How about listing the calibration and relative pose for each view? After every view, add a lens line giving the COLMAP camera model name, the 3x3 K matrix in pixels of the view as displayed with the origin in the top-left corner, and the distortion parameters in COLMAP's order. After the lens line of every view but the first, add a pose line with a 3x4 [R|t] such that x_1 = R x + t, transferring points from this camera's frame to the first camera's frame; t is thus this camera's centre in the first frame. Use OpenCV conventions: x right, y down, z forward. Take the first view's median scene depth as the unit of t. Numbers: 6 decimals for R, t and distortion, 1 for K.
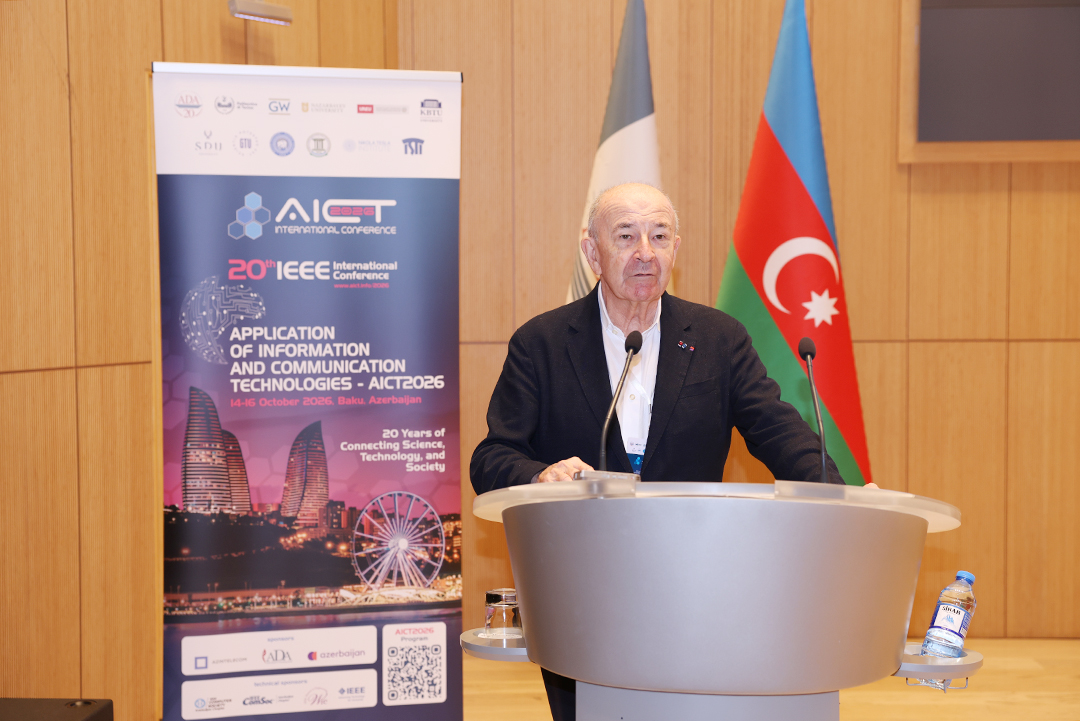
lens RADIAL K [[1604.7, 0, 540.0], [0, 1604.7, 360.5], [0, 0, 1]] dist [0.105922, 0.075601]
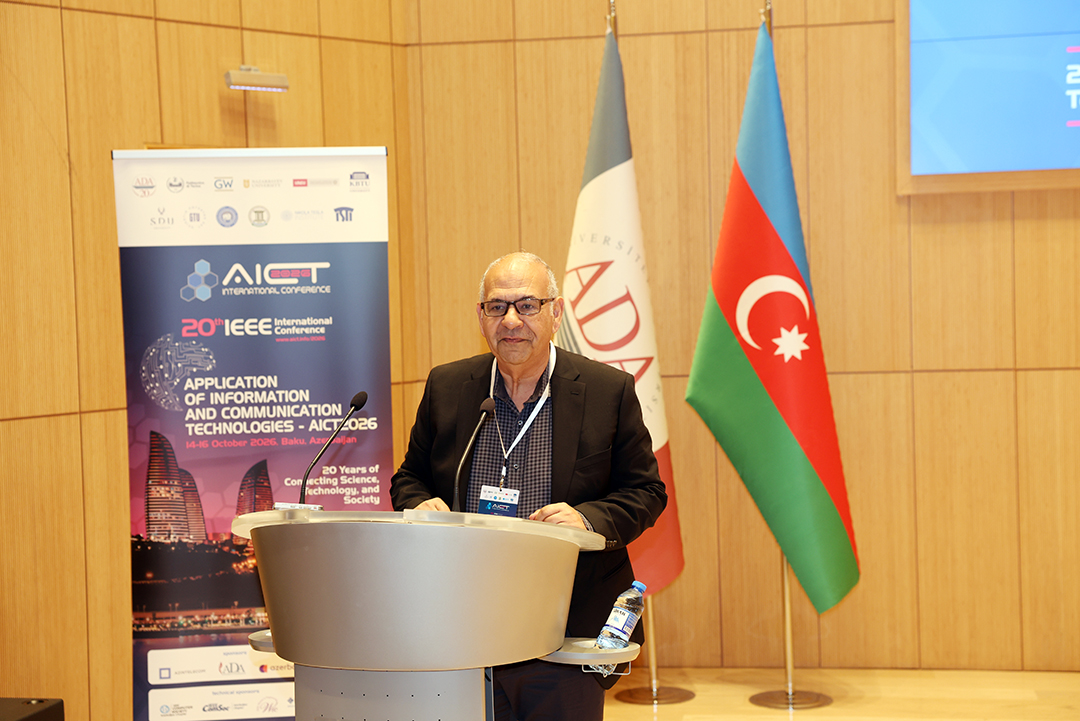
lens RADIAL K [[1865.7, 0, 540.0], [0, 1865.7, 360.5], [0, 0, 1]] dist [0.200807, -0.127676]
pose [[0.987900, -0.016127, -0.154253, 0.257494], [0.014976, 0.999851, -0.008620, -0.017764], [0.154369, 0.006205, 0.987994, -0.271147]]
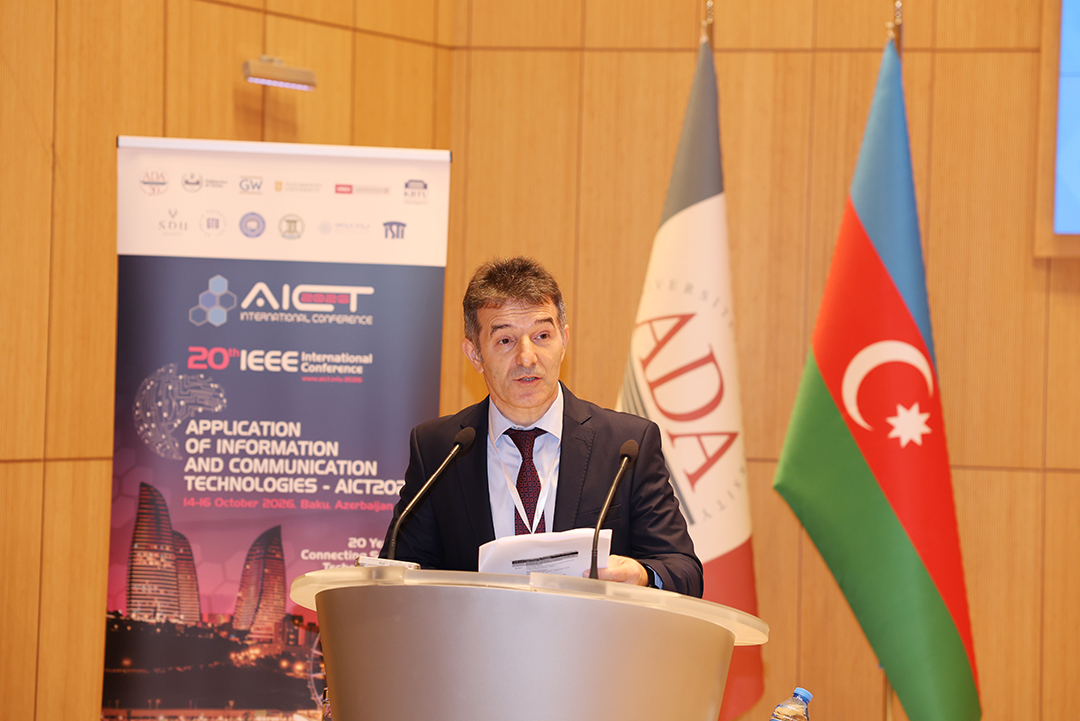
lens RADIAL K [[2134.8, 0, 541.2], [0, 2134.8, 344.7], [0, 0, 1]] dist [0.245282, -0.168232]
pose [[0.990435, 0.030036, -0.134673, 0.171783], [-0.039146, 0.997084, -0.065513, 0.009238], [0.132313, 0.070158, 0.988722, -0.195200]]
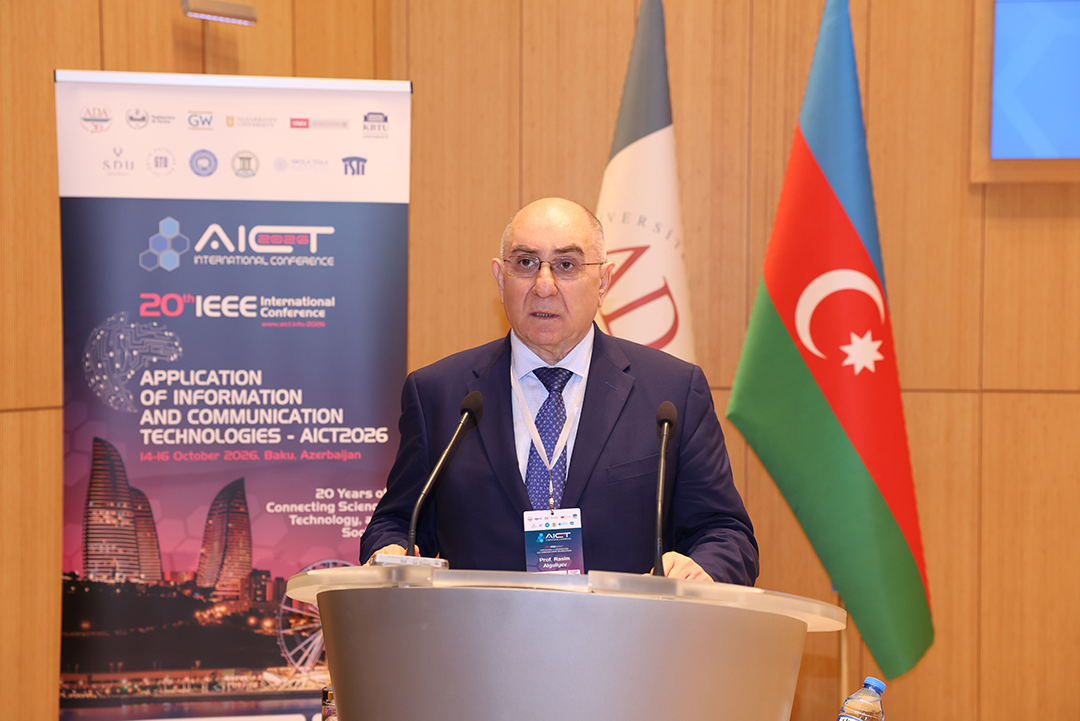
lens RADIAL K [[1844.8, 0, 540.0], [0, 1844.8, 360.5], [0, 0, 1]] dist [0.191096, -0.069488]
pose [[0.997154, 0.012170, -0.074402, 0.098821], [-0.013551, 0.999745, -0.018077, -0.010368], [0.074163, 0.019034, 0.997064, 0.002942]]
